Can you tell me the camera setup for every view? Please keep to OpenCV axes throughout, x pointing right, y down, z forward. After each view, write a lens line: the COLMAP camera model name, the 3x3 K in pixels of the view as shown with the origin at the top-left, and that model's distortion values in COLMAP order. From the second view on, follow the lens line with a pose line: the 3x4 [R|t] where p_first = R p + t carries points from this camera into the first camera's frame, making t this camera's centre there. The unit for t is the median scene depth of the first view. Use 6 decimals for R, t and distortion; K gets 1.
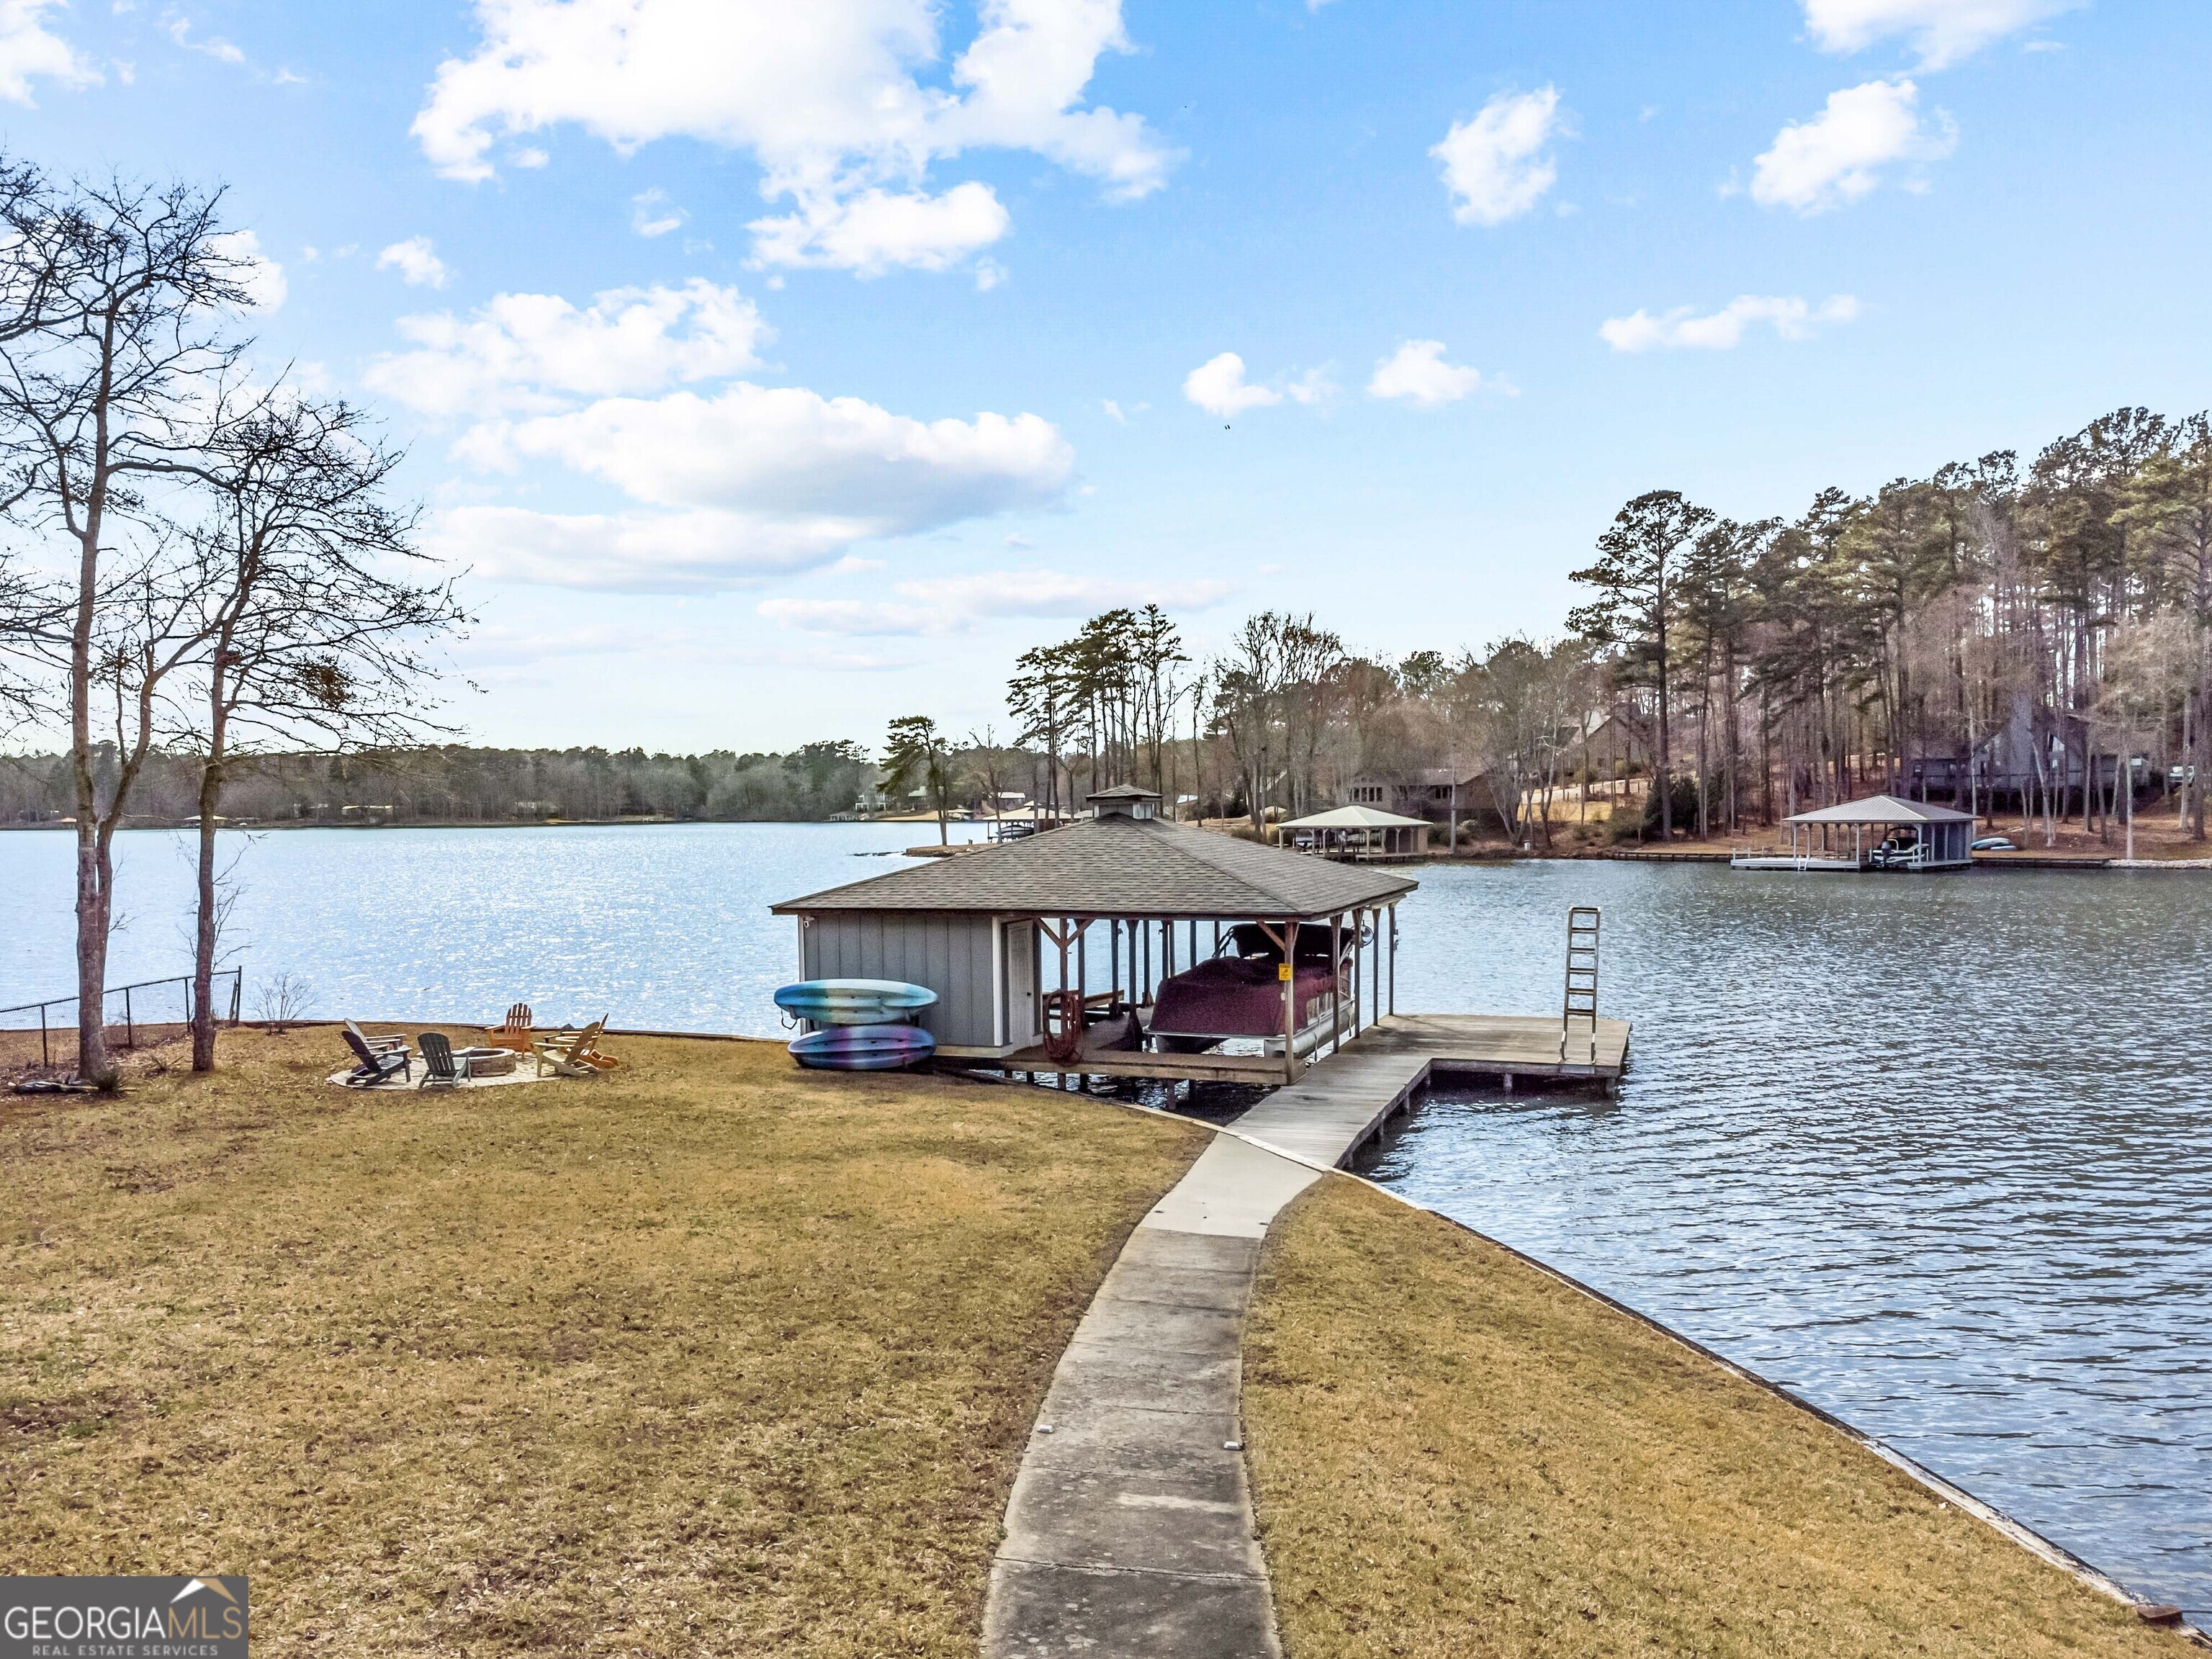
lens RADIAL K [[1675.9, 0, 1106.5], [0, 1675.9, 908.1], [0, 0, 1]] dist [0.083538, -0.165963]
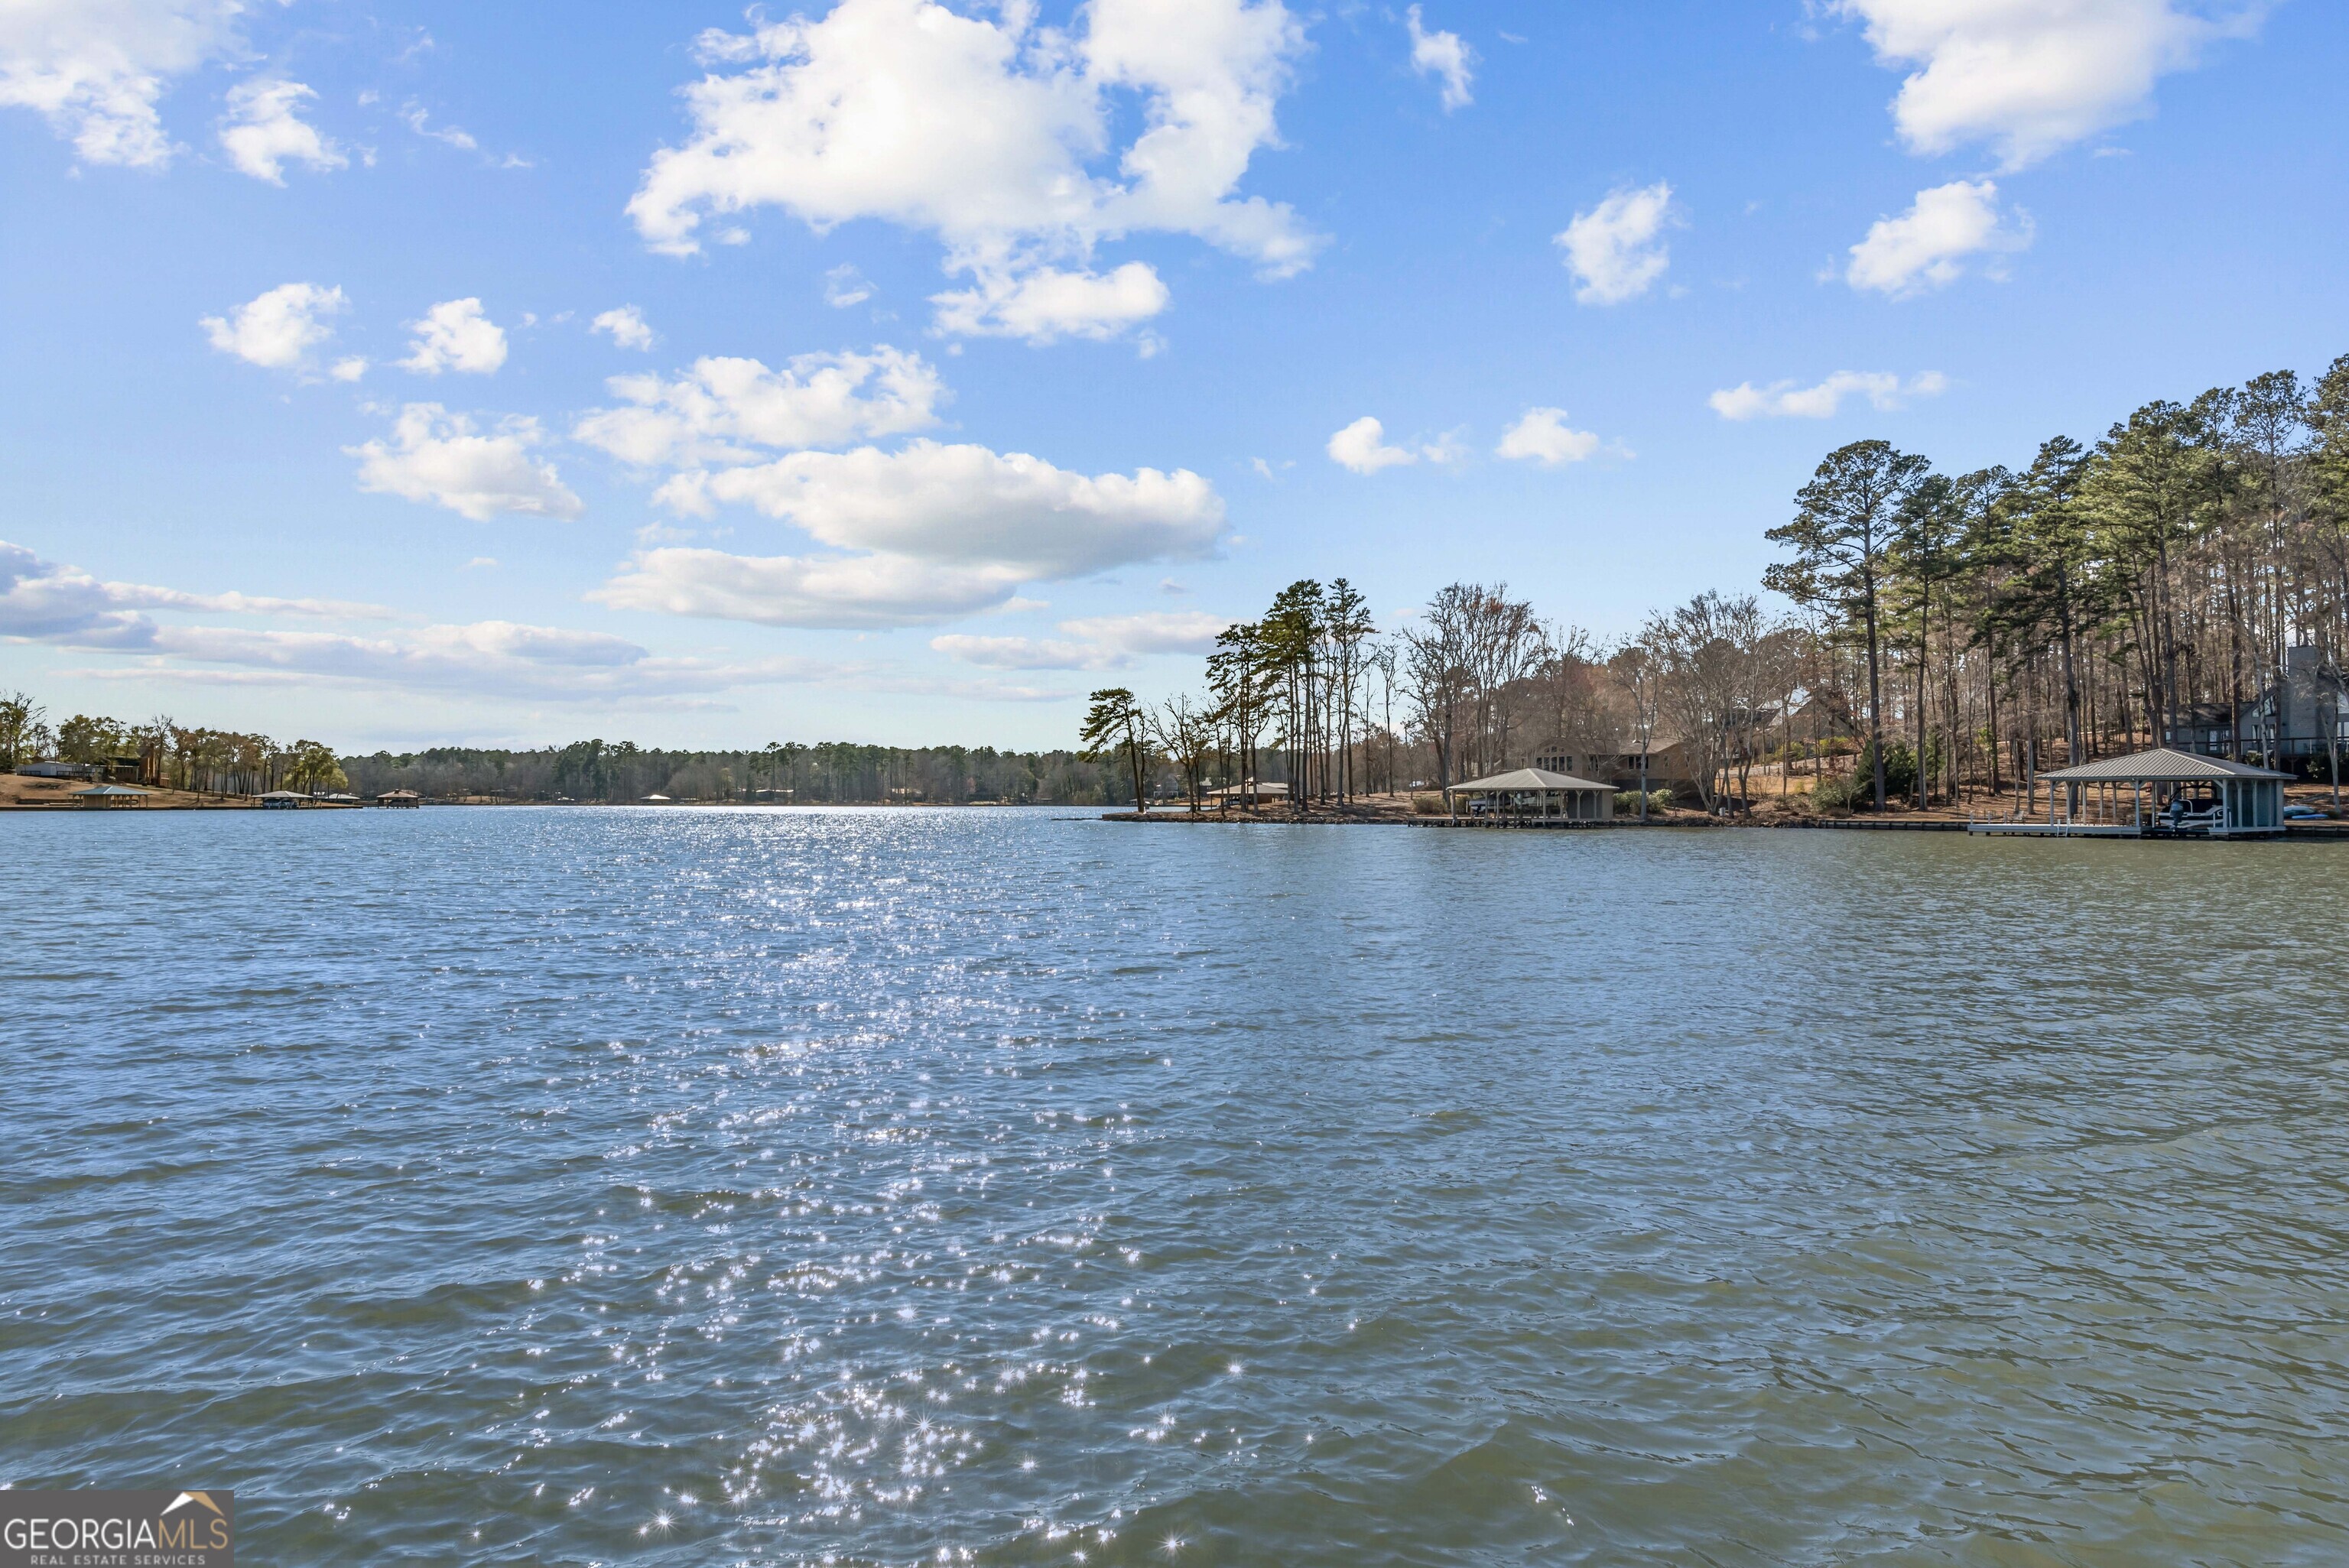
lens RADIAL K [[1322.1, 0, 1174.5], [0, 1322.1, 784.0], [0, 0, 1]] dist [-0.005845, -0.000338]
pose [[0.987365, 0.010207, -0.158134, 0.060236], [-0.021984, 0.997097, -0.072904, 0.006040], [0.156930, 0.075460, 0.984723, 0.211472]]
